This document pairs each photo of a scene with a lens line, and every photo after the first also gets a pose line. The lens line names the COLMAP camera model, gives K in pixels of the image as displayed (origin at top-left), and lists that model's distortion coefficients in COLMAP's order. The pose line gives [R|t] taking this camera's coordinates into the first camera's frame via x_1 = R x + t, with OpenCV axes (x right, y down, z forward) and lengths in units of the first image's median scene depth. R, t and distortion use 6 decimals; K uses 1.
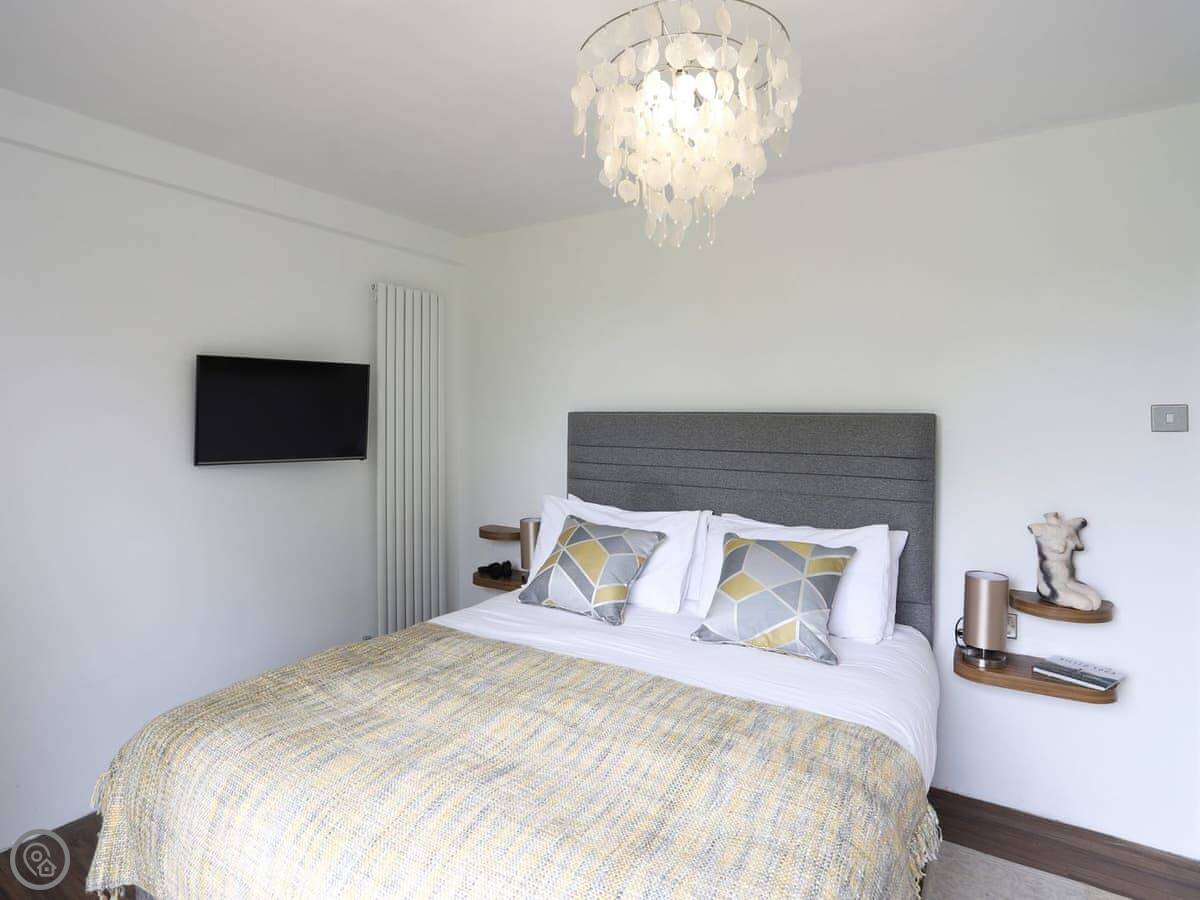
lens RADIAL K [[802.5, 0, 606.3], [0, 802.5, 455.6], [0, 0, 1]] dist [-0.099520, 0.083033]
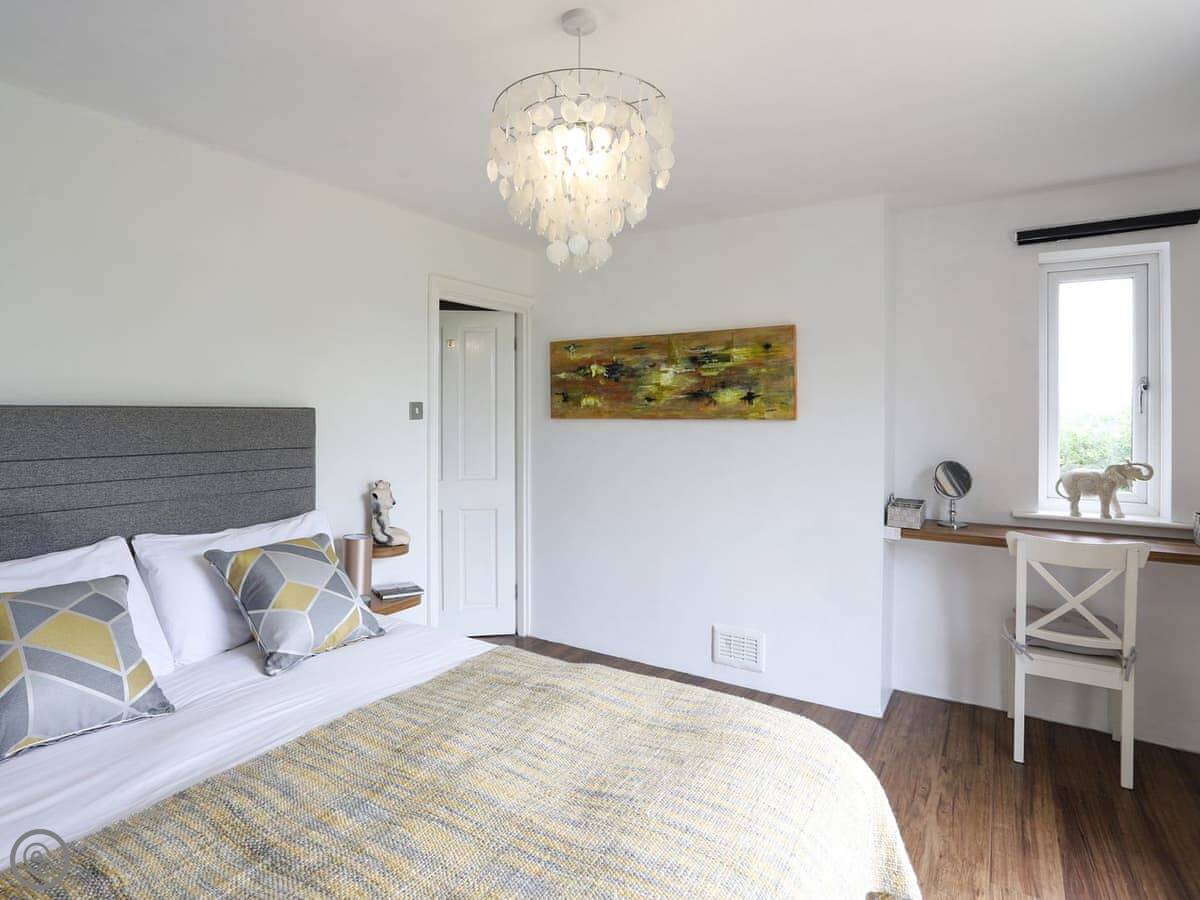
lens RADIAL K [[658.0, 0, 602.7], [0, 658.0, 431.1], [0, 0, 1]] dist [-0.088309, 0.030594]
pose [[-0.065794, -0.034444, 0.997239, -0.613078], [0.046628, 0.998206, 0.037554, -0.039030], [-0.996743, 0.048970, -0.064070, 0.717258]]
